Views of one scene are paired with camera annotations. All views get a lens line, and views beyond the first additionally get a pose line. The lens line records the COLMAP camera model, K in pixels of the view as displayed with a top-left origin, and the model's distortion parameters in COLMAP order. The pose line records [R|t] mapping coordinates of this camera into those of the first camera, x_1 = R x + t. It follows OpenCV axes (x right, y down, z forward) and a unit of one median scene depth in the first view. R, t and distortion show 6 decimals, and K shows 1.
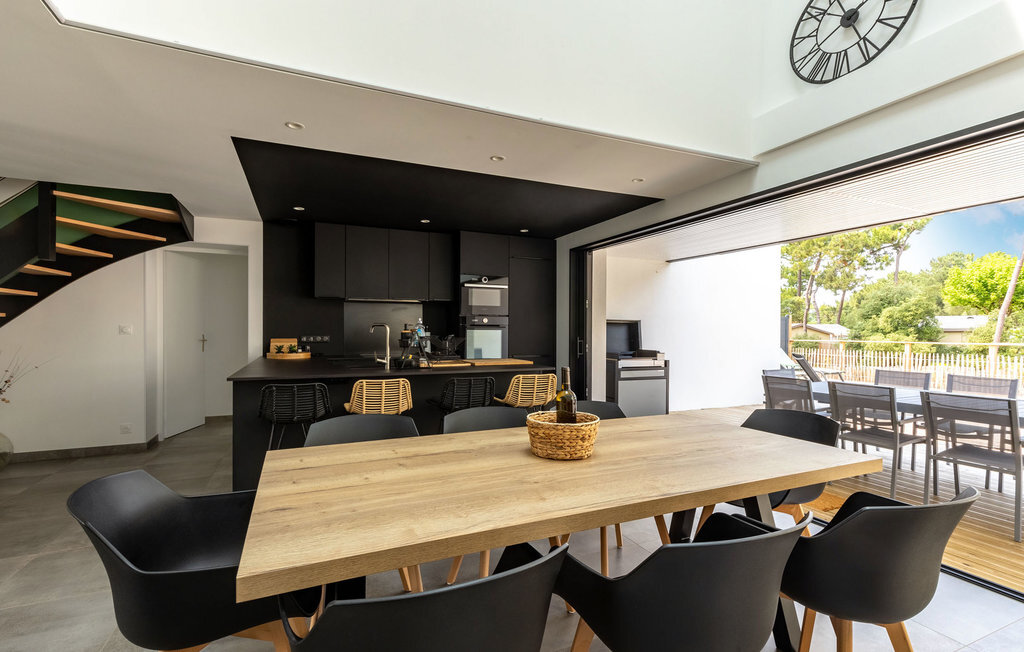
lens RADIAL K [[466.5, 0, 512.7], [0, 466.5, 332.7], [0, 0, 1]] dist [0.004376, -0.001285]
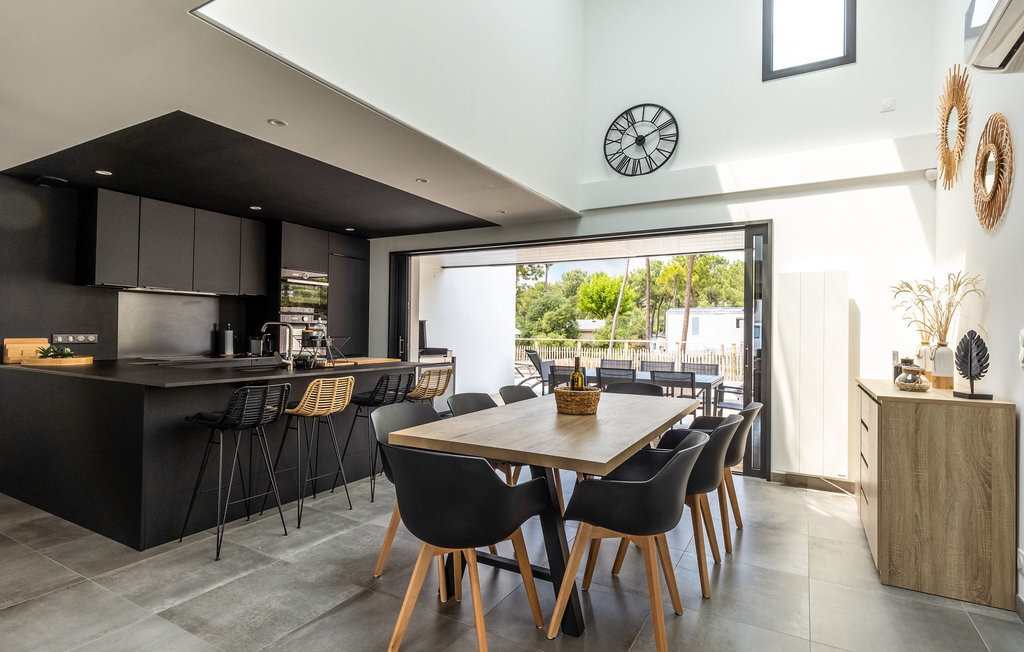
lens RADIAL K [[499.3, 0, 510.1], [0, 499.3, 323.7], [0, 0, 1]] dist [0.000745, 0.000022]
pose [[0.808882, 0.014777, 0.587785, -0.299255], [-0.006578, 0.999849, -0.016084, -0.002141], [-0.587934, 0.009144, 0.808857, -0.059956]]
